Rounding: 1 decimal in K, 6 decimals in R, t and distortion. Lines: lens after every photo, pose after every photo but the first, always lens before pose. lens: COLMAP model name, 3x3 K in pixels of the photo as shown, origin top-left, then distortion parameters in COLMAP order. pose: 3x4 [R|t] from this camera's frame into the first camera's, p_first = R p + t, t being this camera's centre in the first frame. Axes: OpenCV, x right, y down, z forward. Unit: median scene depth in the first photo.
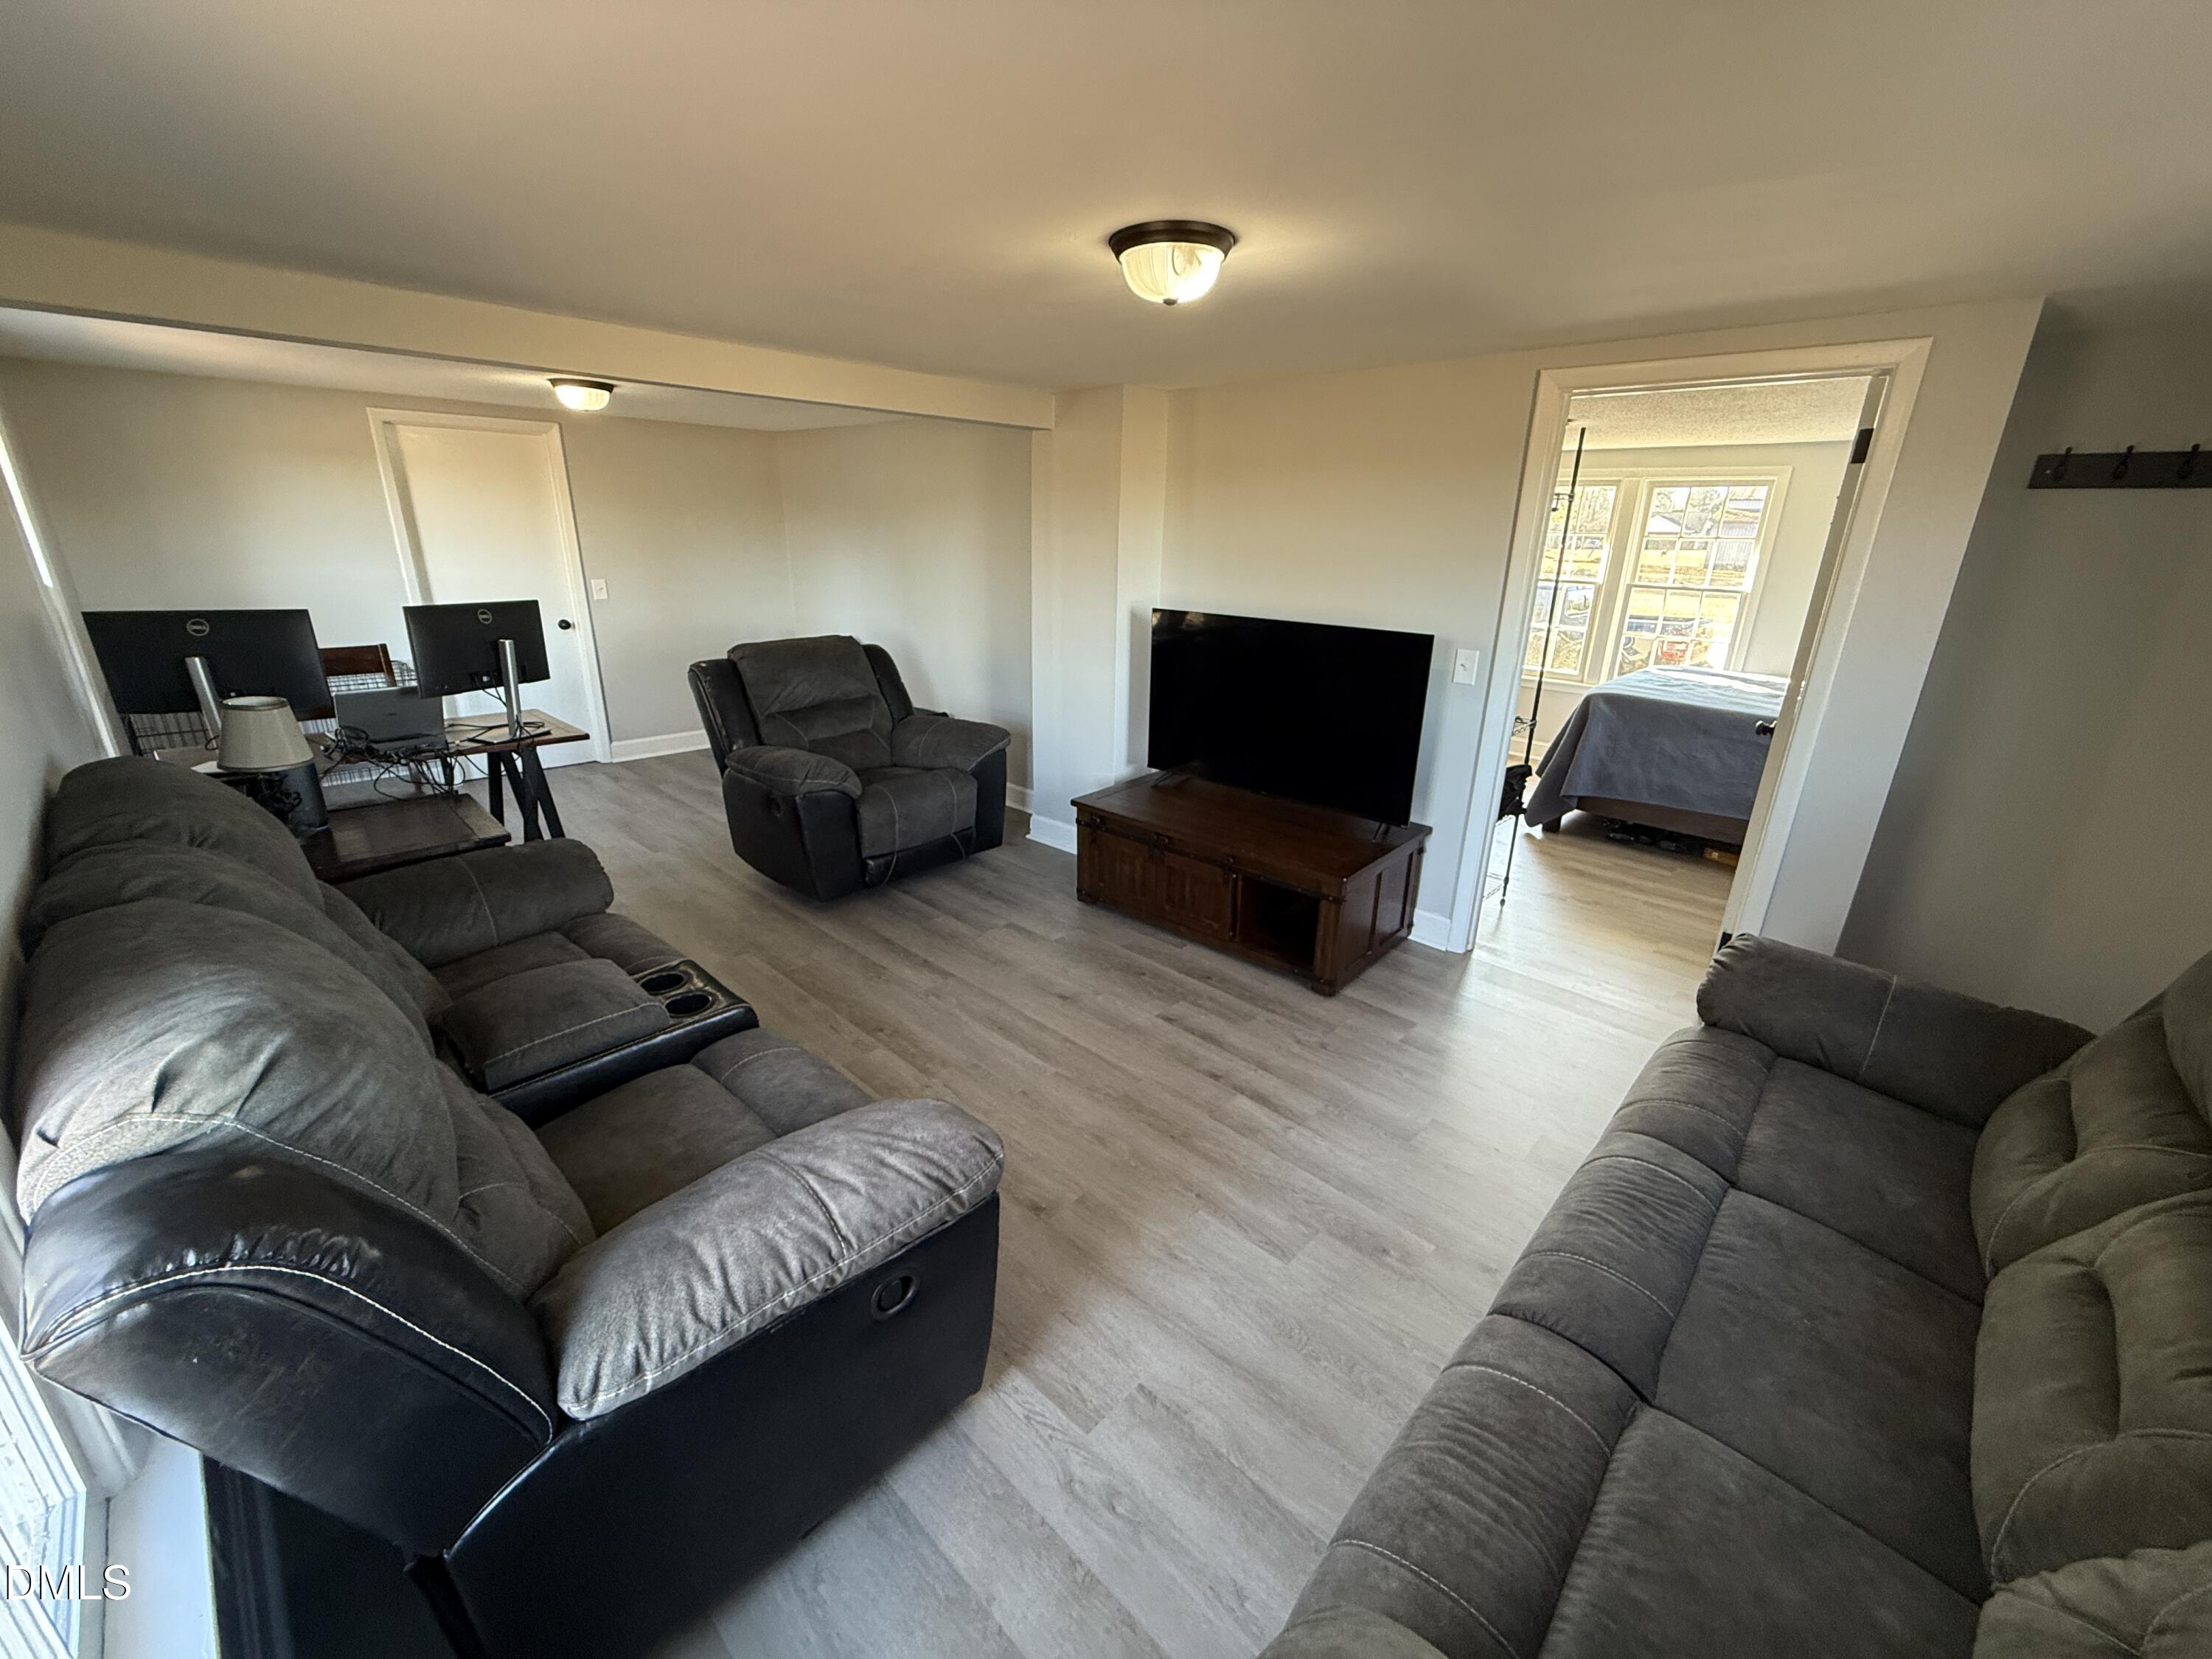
lens RADIAL K [[883.1, 0, 1100.3], [0, 883.1, 827.2], [0, 0, 1]] dist [0.001989, -0.000026]
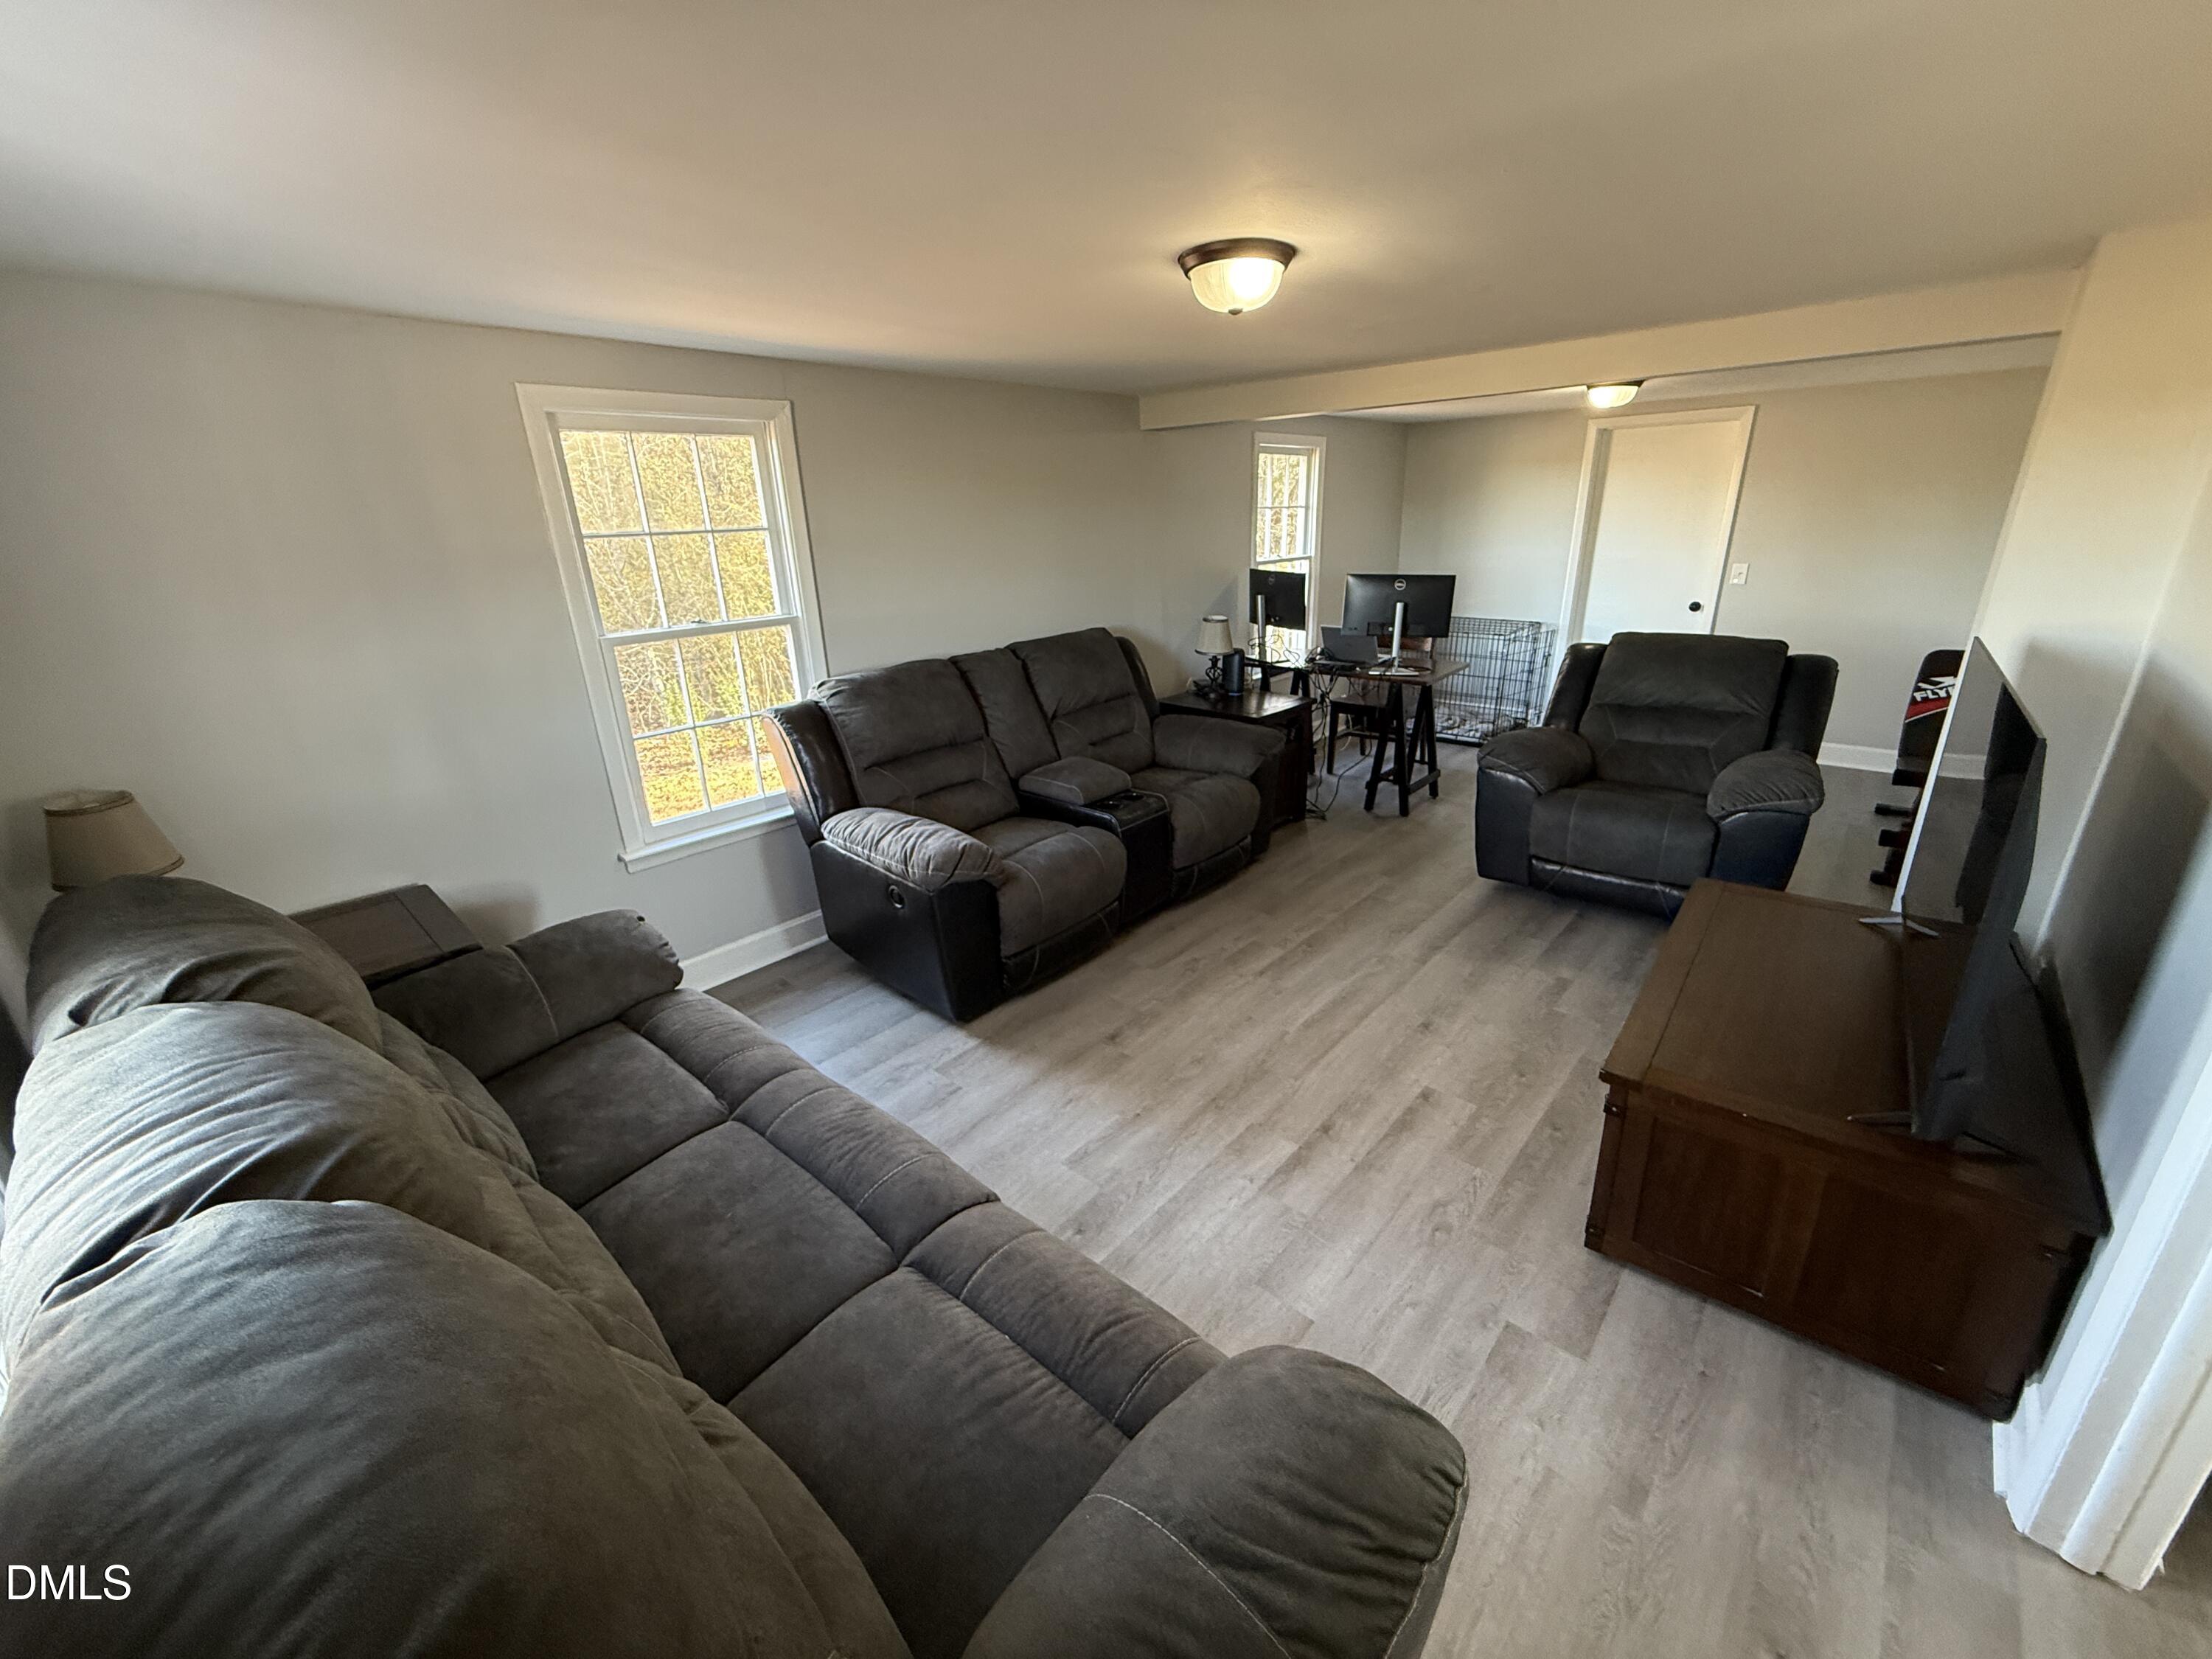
lens RADIAL K [[883.1, 0, 1113.9], [0, 883.1, 815.8], [0, 0, 1]] dist [0.001989, -0.000026]
pose [[0.049938, 0.307847, -0.950124, 0.794175], [-0.292318, 0.914158, 0.280830, -0.182553], [0.955017, 0.263714, 0.135640, 0.527522]]
